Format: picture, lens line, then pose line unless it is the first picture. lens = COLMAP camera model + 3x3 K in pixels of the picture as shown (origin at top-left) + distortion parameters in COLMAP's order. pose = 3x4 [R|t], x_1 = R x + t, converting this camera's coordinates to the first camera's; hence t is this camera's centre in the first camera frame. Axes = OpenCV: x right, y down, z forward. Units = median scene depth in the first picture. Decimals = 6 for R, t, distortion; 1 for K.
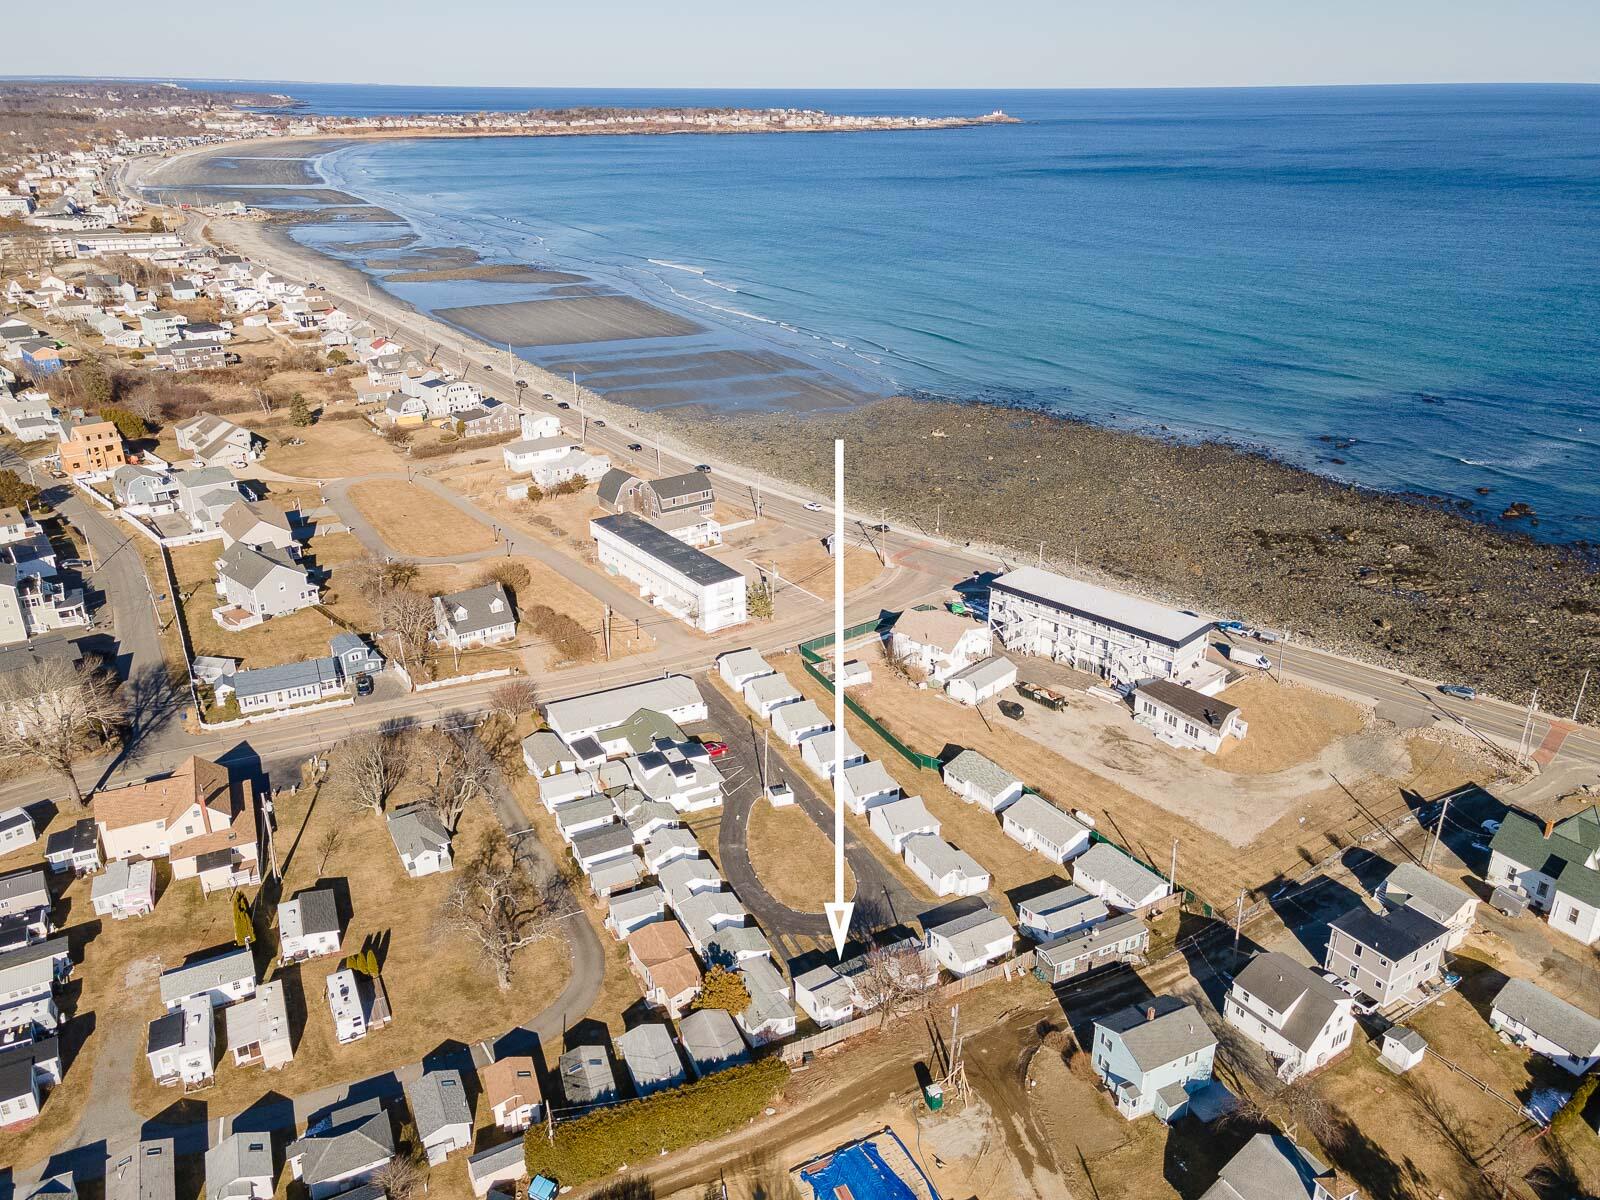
lens RADIAL K [[1186.0, 0, 798.5], [0, 1186.0, 596.9], [0, 0, 1]] dist [0.021823, 0.023736]
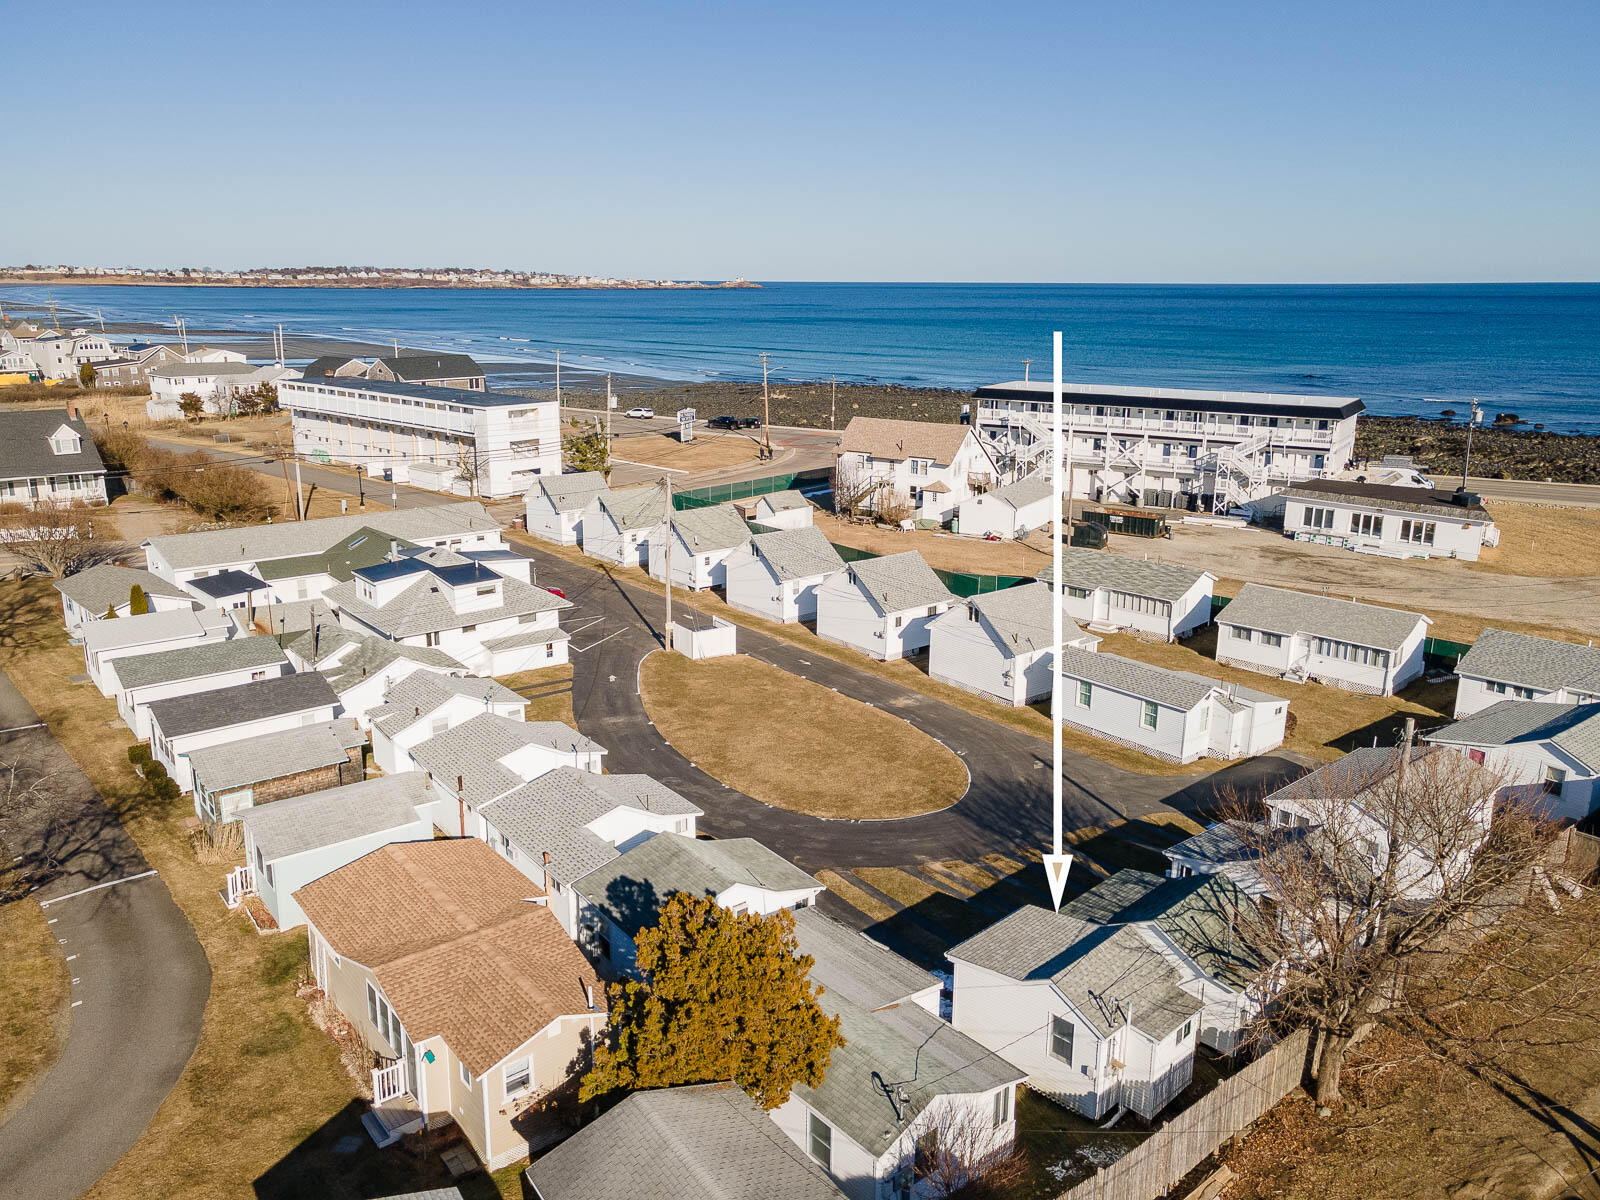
lens RADIAL K [[1186.0, 0, 793.9], [0, 1186.0, 611.5], [0, 0, 1]] dist [0.021823, 0.023736]
pose [[0.979228, -0.054505, 0.195299, -0.061925], [0.080523, 0.988518, -0.127862, 0.199039], [-0.186088, 0.140932, 0.972373, 0.528813]]
